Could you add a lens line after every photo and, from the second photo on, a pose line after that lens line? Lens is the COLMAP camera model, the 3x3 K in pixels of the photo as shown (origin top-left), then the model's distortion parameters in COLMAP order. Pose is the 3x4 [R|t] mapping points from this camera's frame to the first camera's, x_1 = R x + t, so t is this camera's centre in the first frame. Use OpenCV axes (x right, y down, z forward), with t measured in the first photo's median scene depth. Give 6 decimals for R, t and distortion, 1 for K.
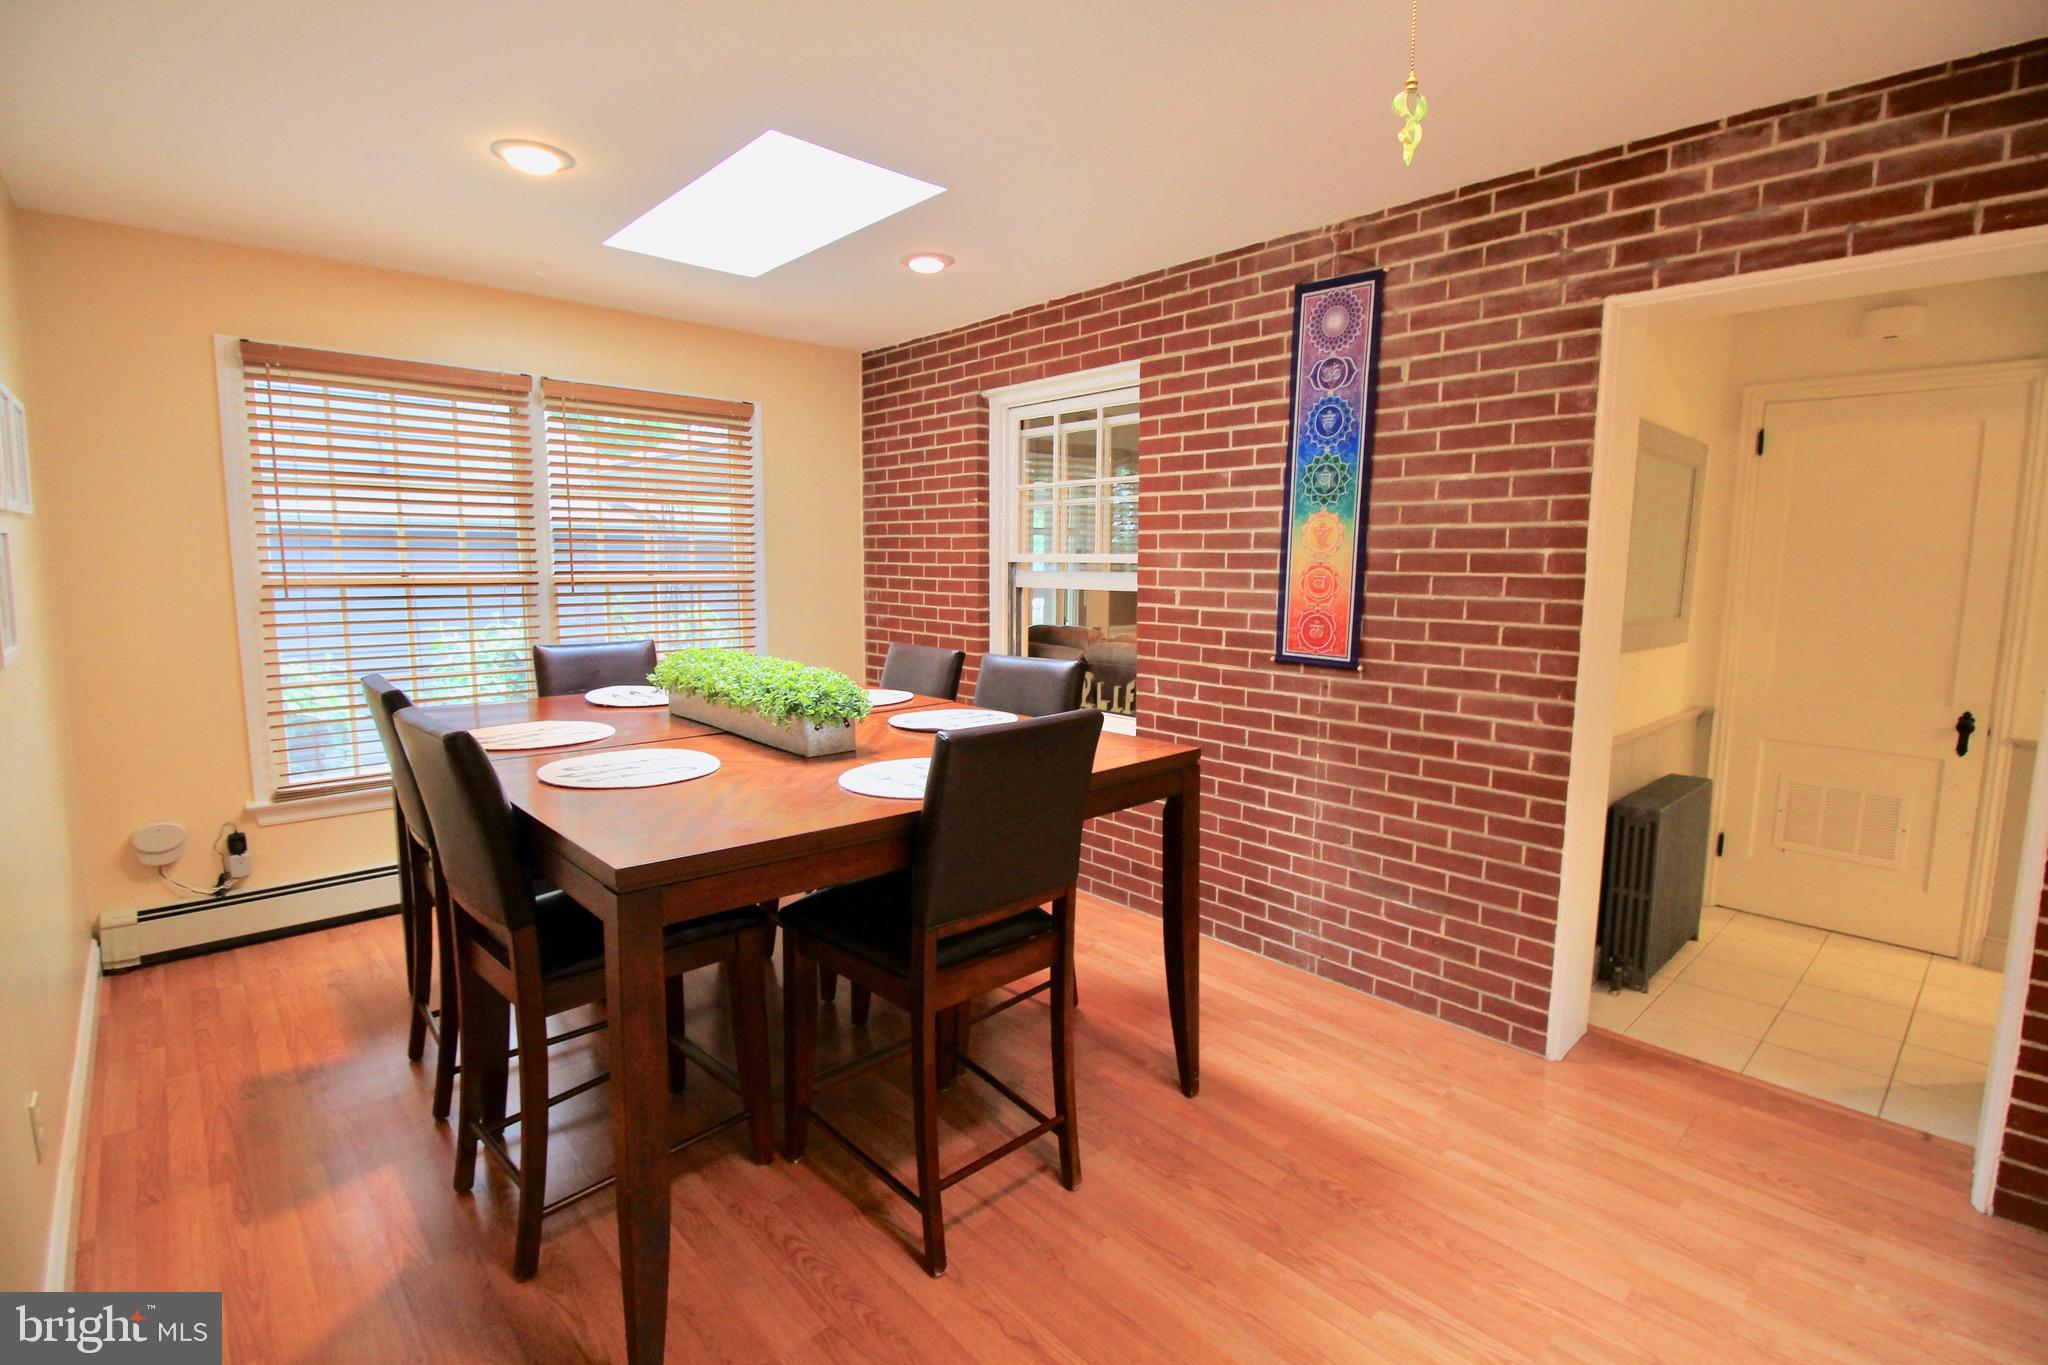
lens RADIAL K [[945.6, 0, 1030.7], [0, 945.6, 677.7], [0, 0, 1]] dist [-0.006537, -0.011909]
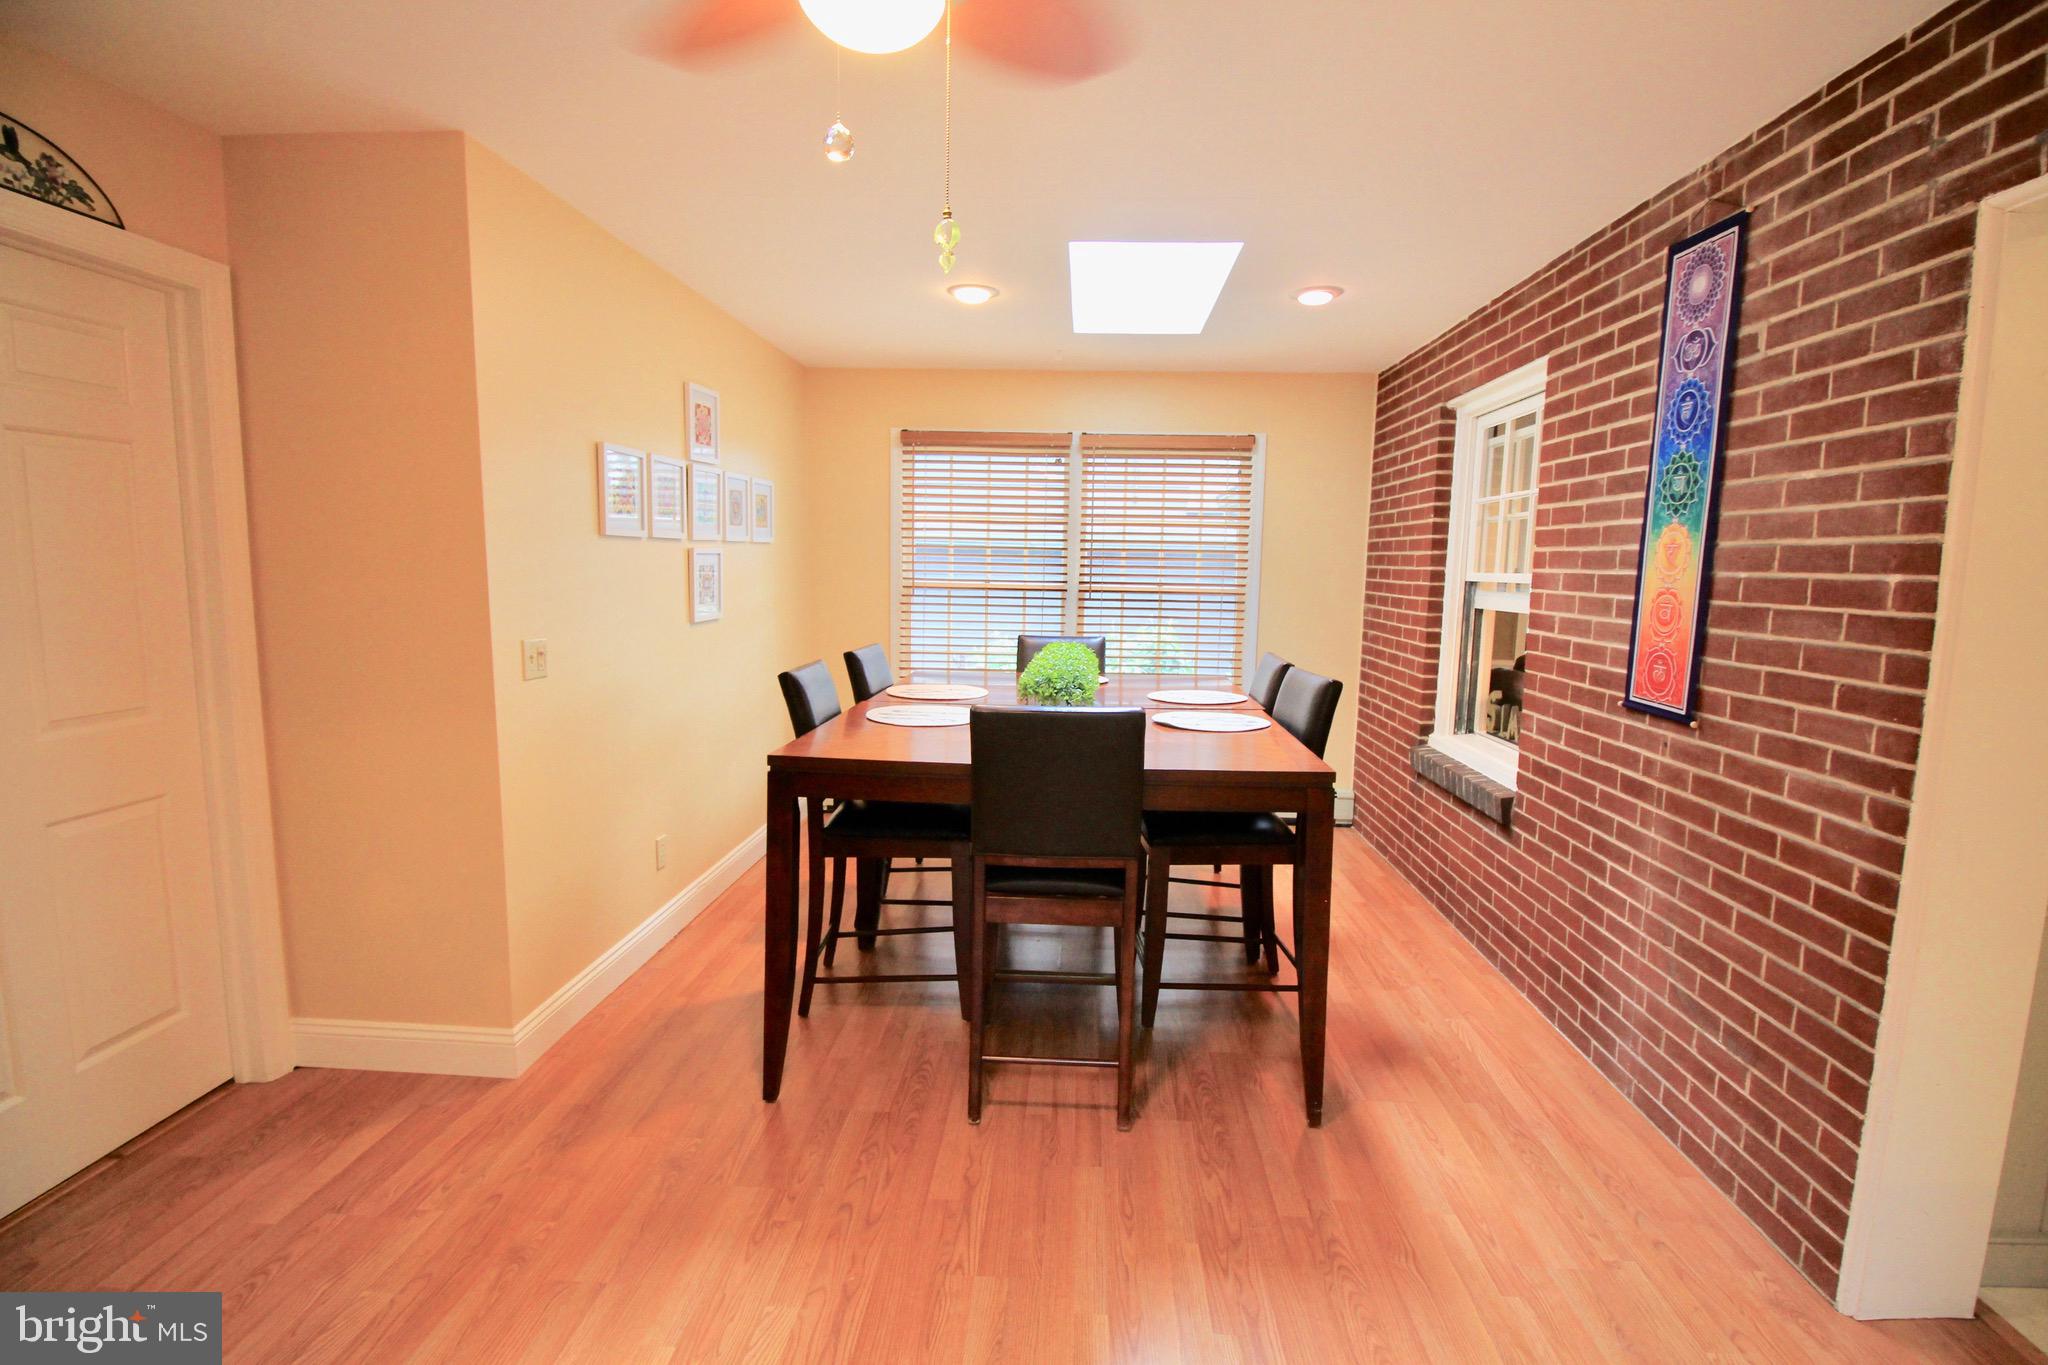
lens RADIAL K [[945.6, 0, 1037.9], [0, 945.6, 675.9], [0, 0, 1]] dist [-0.006537, -0.011909]
pose [[0.695614, 0.089324, -0.712841, 0.529430], [-0.100691, 0.994568, 0.026369, -0.015884], [0.711325, 0.053434, 0.700829, 0.071717]]
